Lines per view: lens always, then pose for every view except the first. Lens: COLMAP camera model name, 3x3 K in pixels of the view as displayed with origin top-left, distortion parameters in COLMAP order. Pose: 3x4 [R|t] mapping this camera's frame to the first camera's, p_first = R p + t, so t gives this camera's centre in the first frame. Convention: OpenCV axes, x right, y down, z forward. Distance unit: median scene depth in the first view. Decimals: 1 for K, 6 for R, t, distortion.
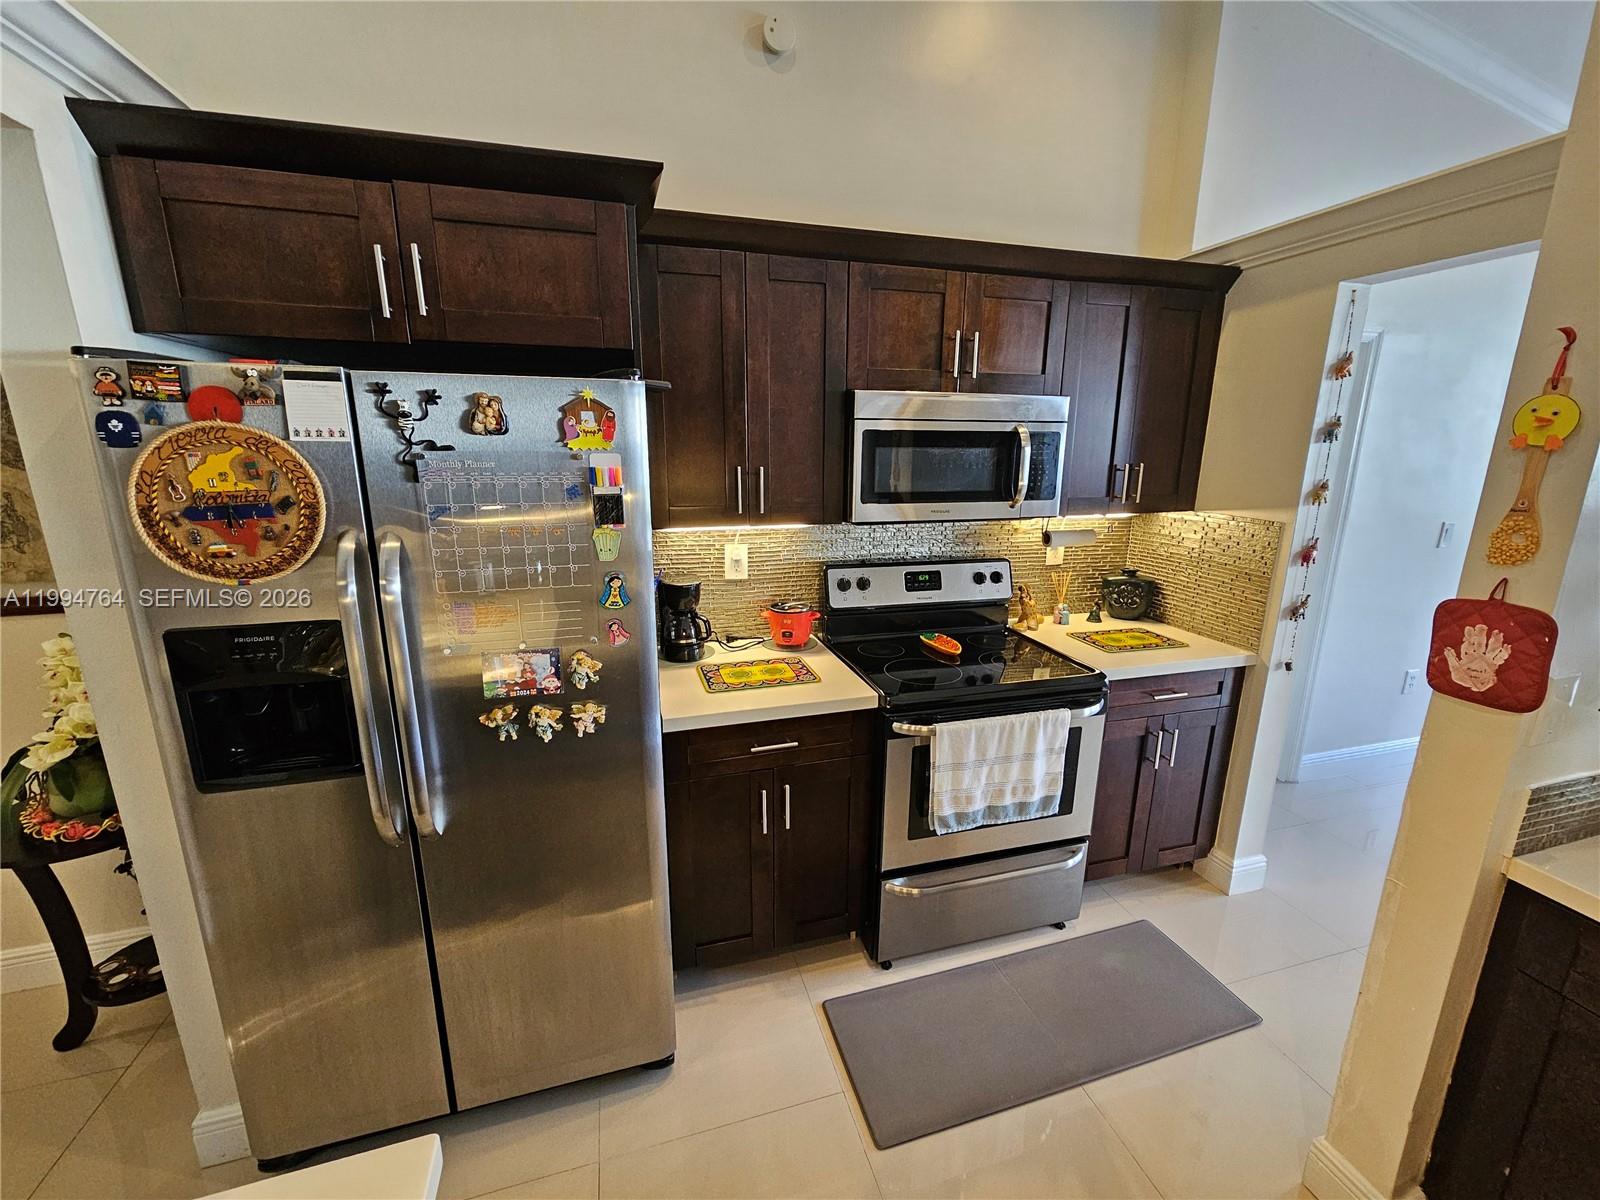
lens RADIAL K [[660.4, 0, 803.8], [0, 660.4, 601.6], [0, 0, 1]] dist [0.002365, -0.000579]
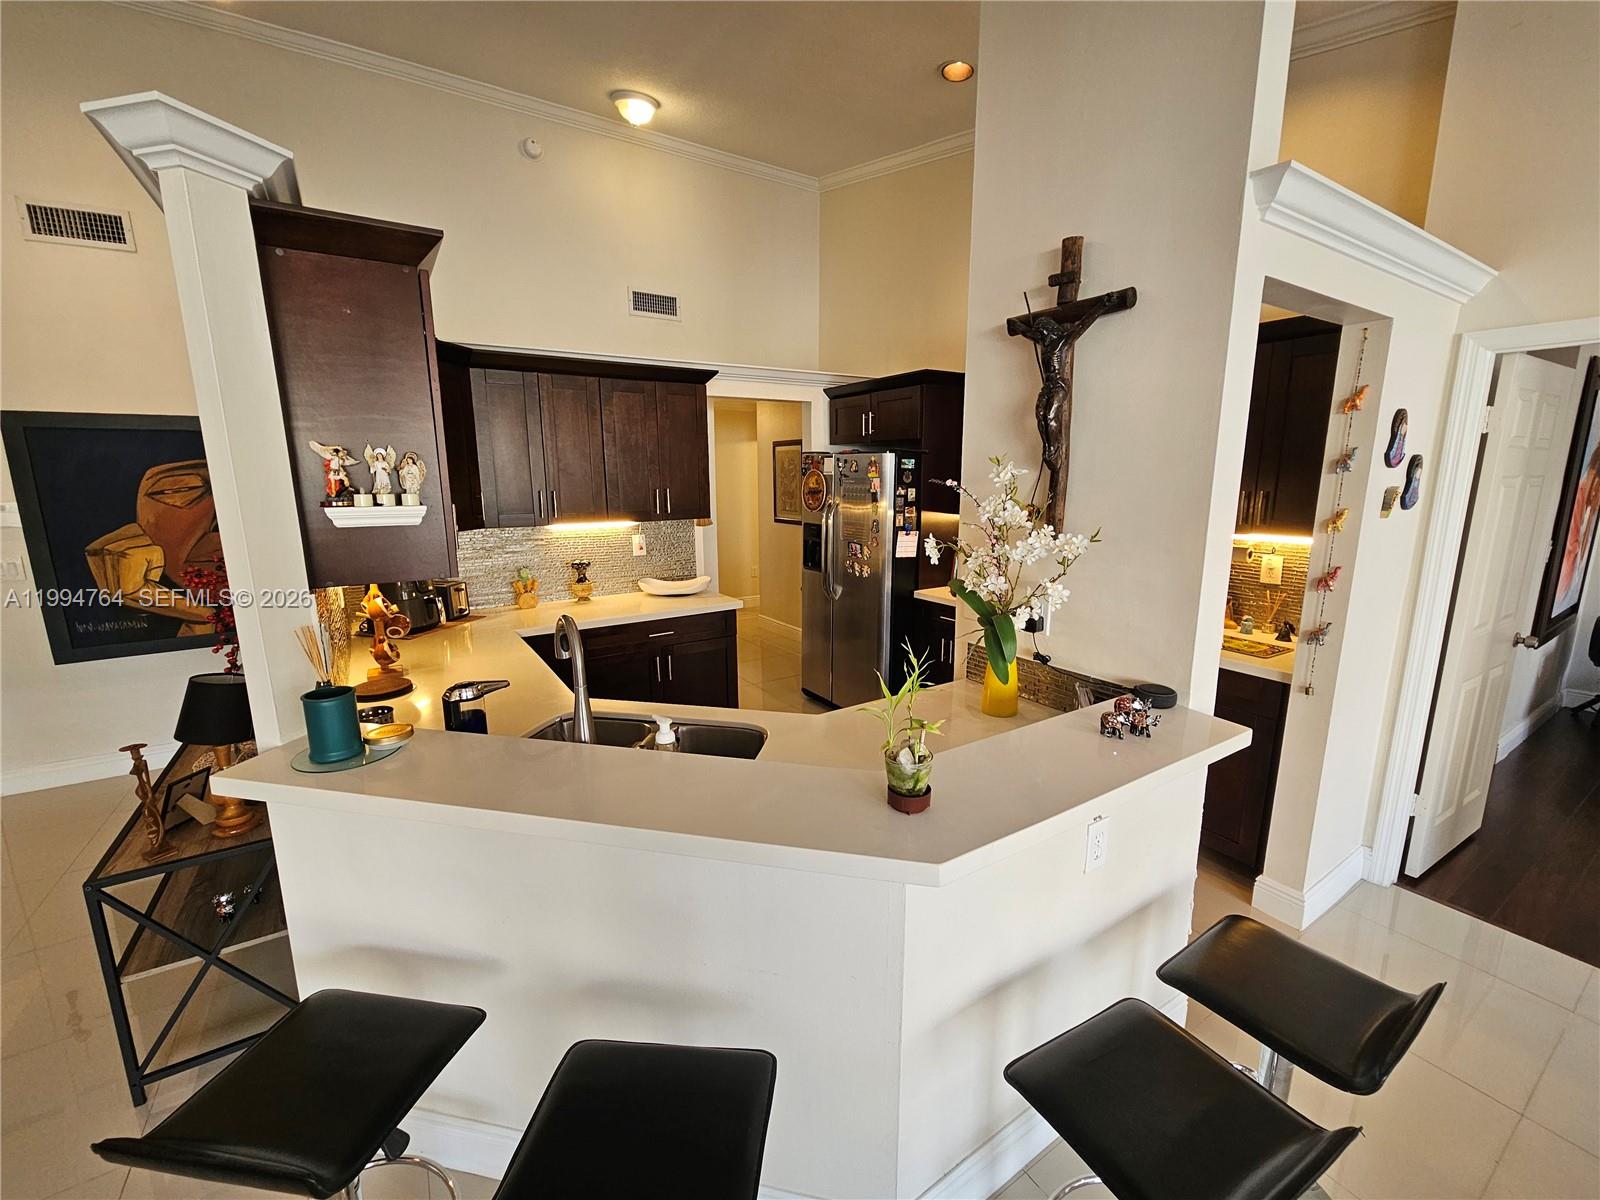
lens RADIAL K [[660.4, 0, 802.8], [0, 660.4, 598.1], [0, 0, 1]] dist [0.002365, -0.000579]
pose [[0.272189, 0.177599, -0.945712, 2.780848], [-0.220409, 0.968197, 0.118385, 0.015670], [0.936661, 0.176220, 0.302677, -0.105098]]
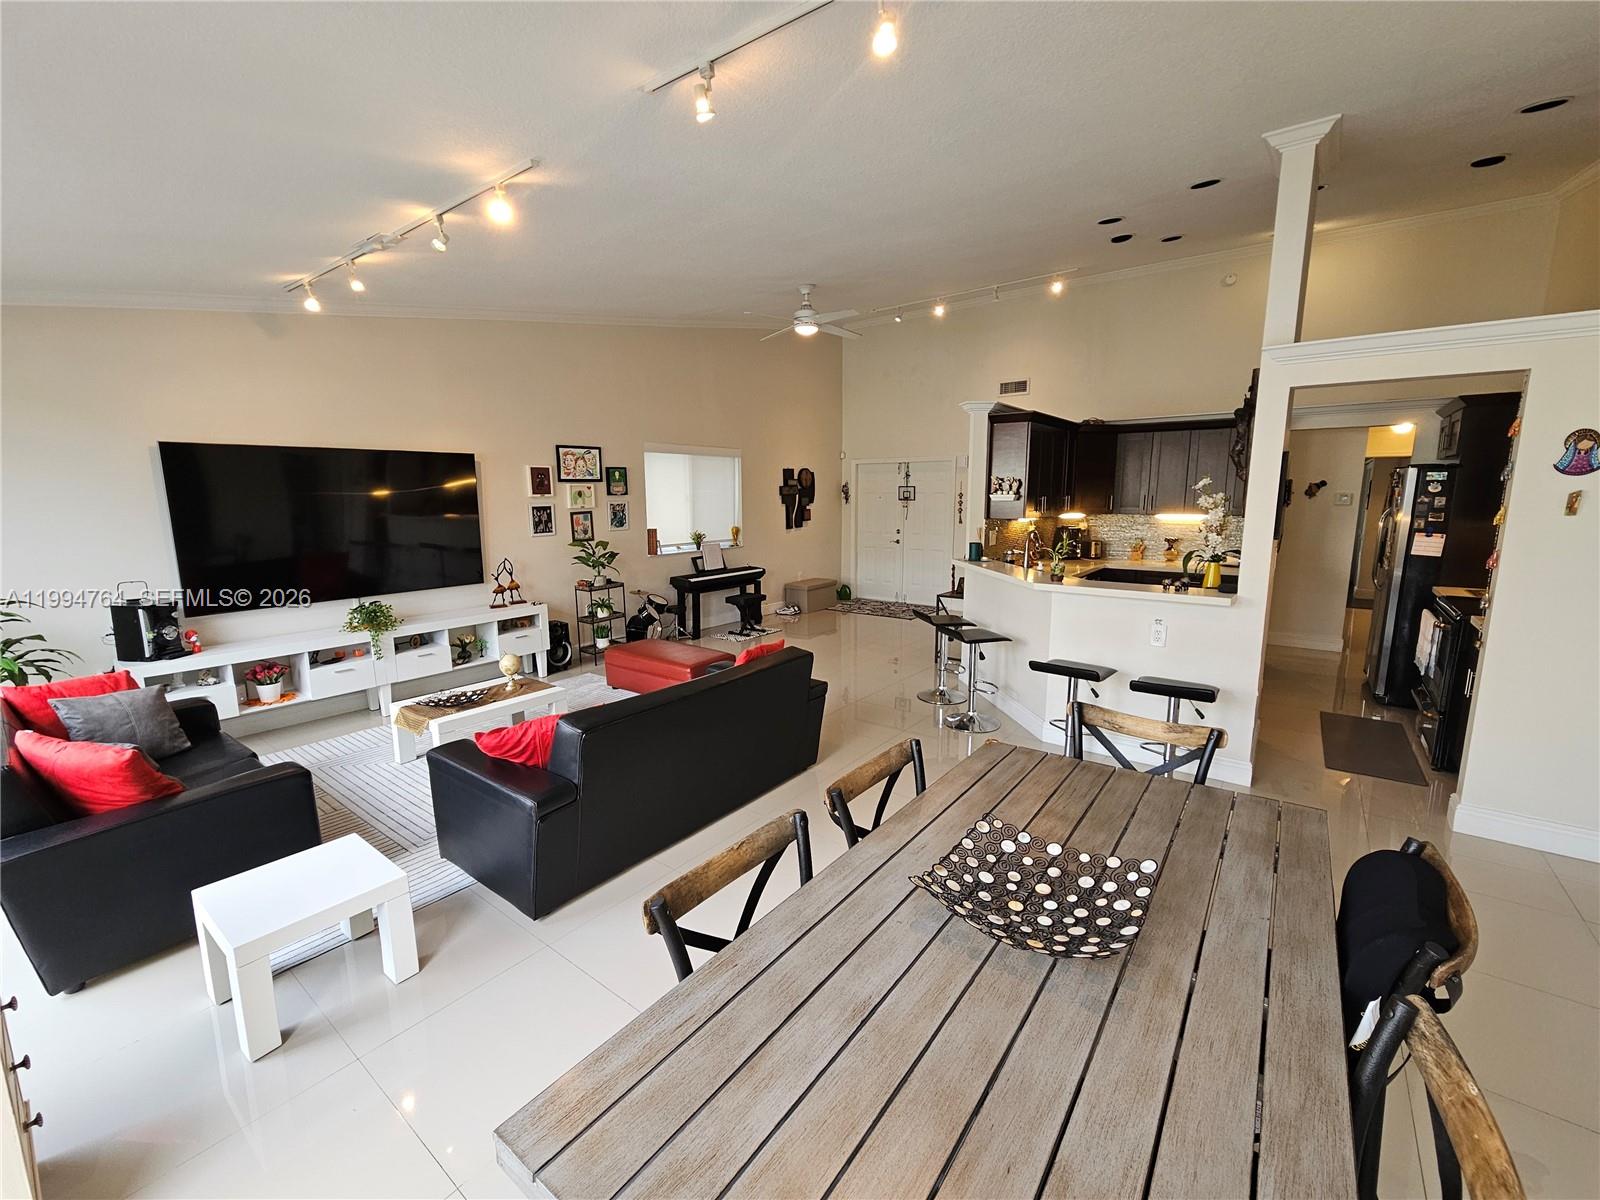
lens RADIAL K [[660.4, 0, 806.9], [0, 660.4, 600.5], [0, 0, 1]] dist [0.002365, -0.000579]
pose [[-0.809121, 0.094525, -0.579990, 5.060961], [-0.136325, 0.929859, 0.341728, -0.512433], [0.571611, 0.355567, -0.739482, 2.331269]]
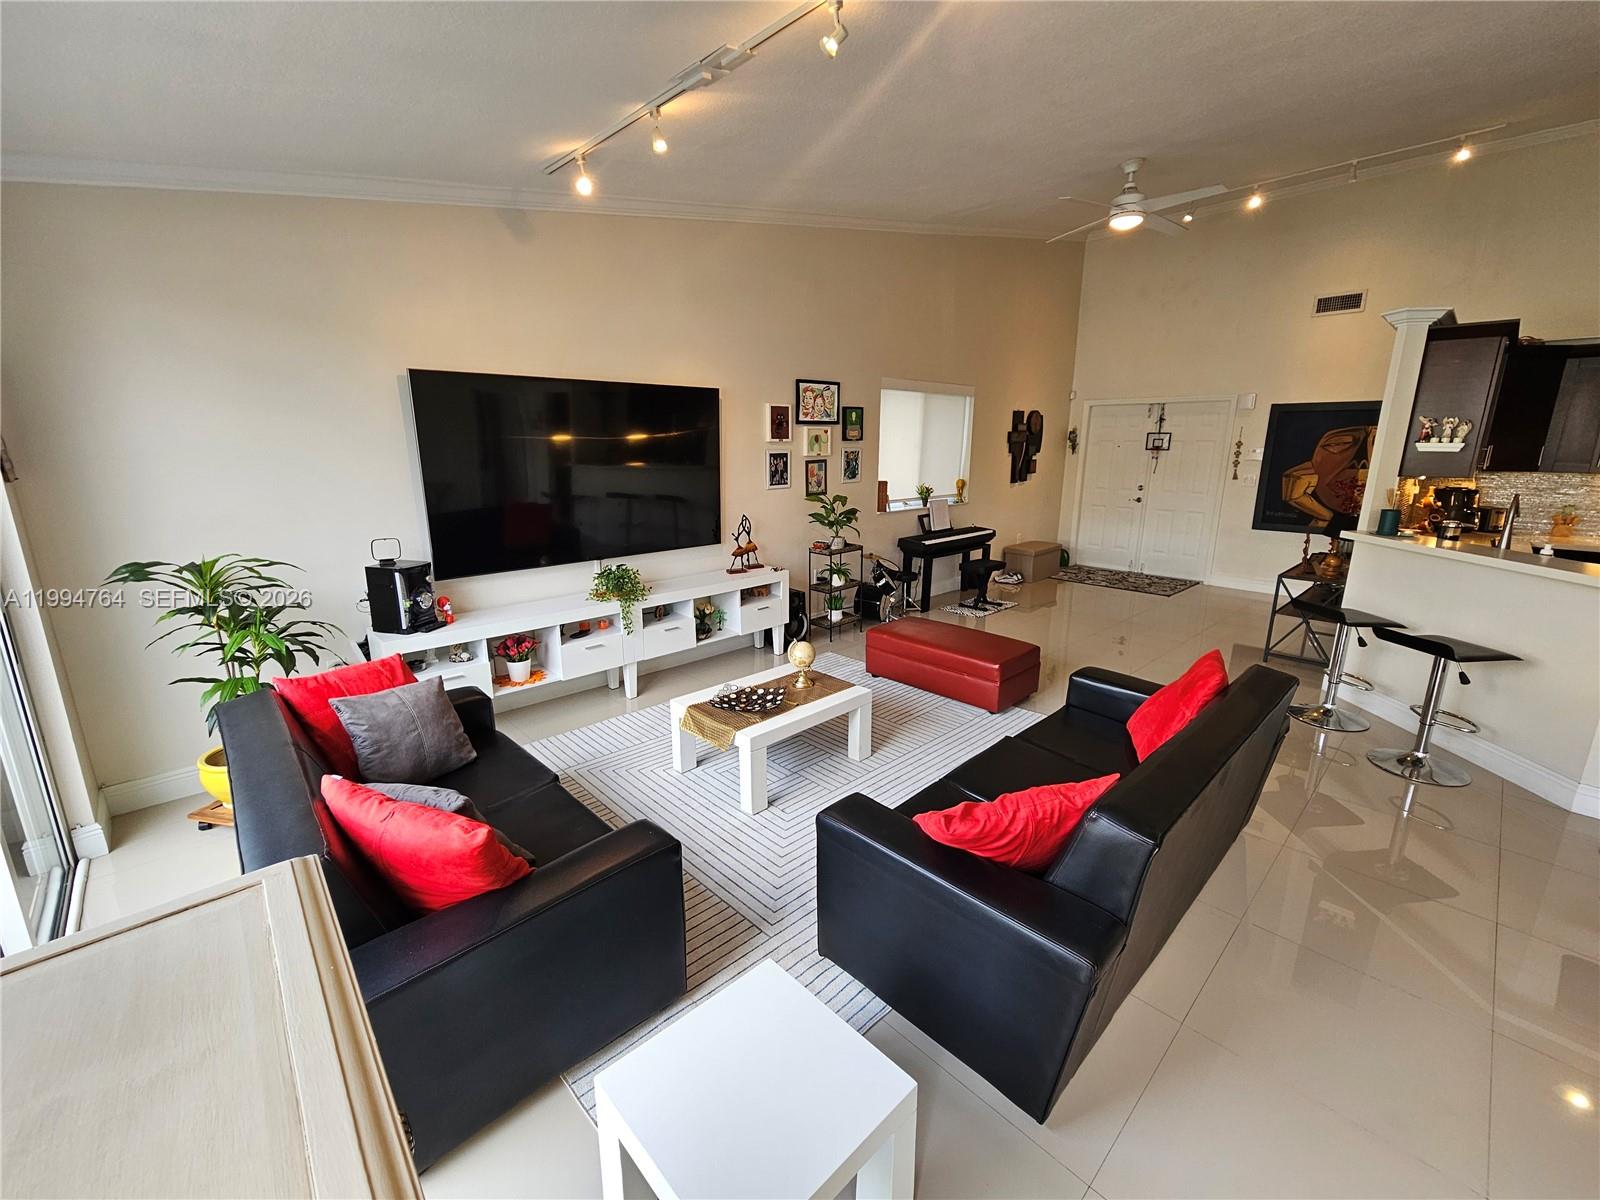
lens RADIAL K [[660.4, 0, 809.0], [0, 660.4, 602.0], [0, 0, 1]] dist [0.002365, -0.000579]
pose [[-0.890684, 0.101441, -0.443161, 5.543682], [-0.112459, 0.895331, 0.430969, -0.168456], [0.440494, 0.433695, -0.786049, 0.994726]]
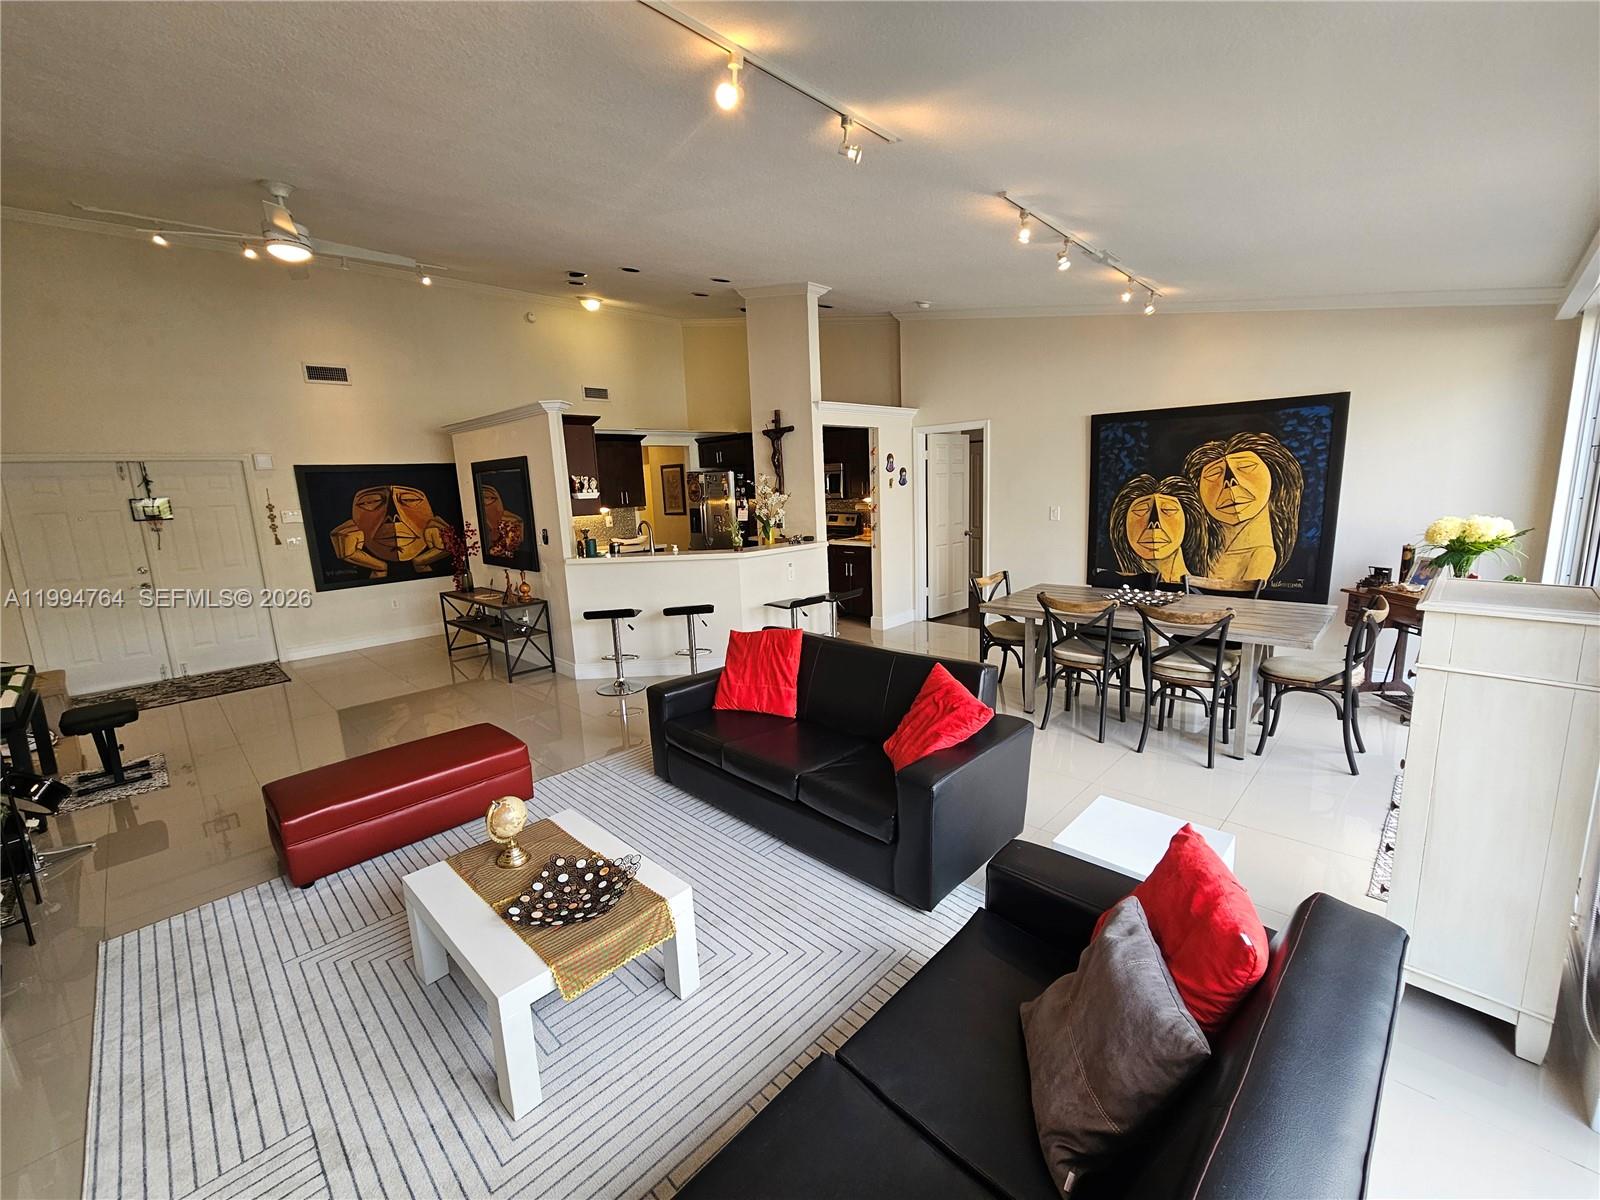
lens RADIAL K [[660.4, 0, 802.1], [0, 660.4, 596.8], [0, 0, 1]] dist [0.002365, -0.000579]
pose [[0.478380, 0.128671, -0.868675, 6.303829], [-0.165019, 0.984756, 0.054989, 0.412231], [0.862509, 0.117042, 0.492321, -1.487593]]
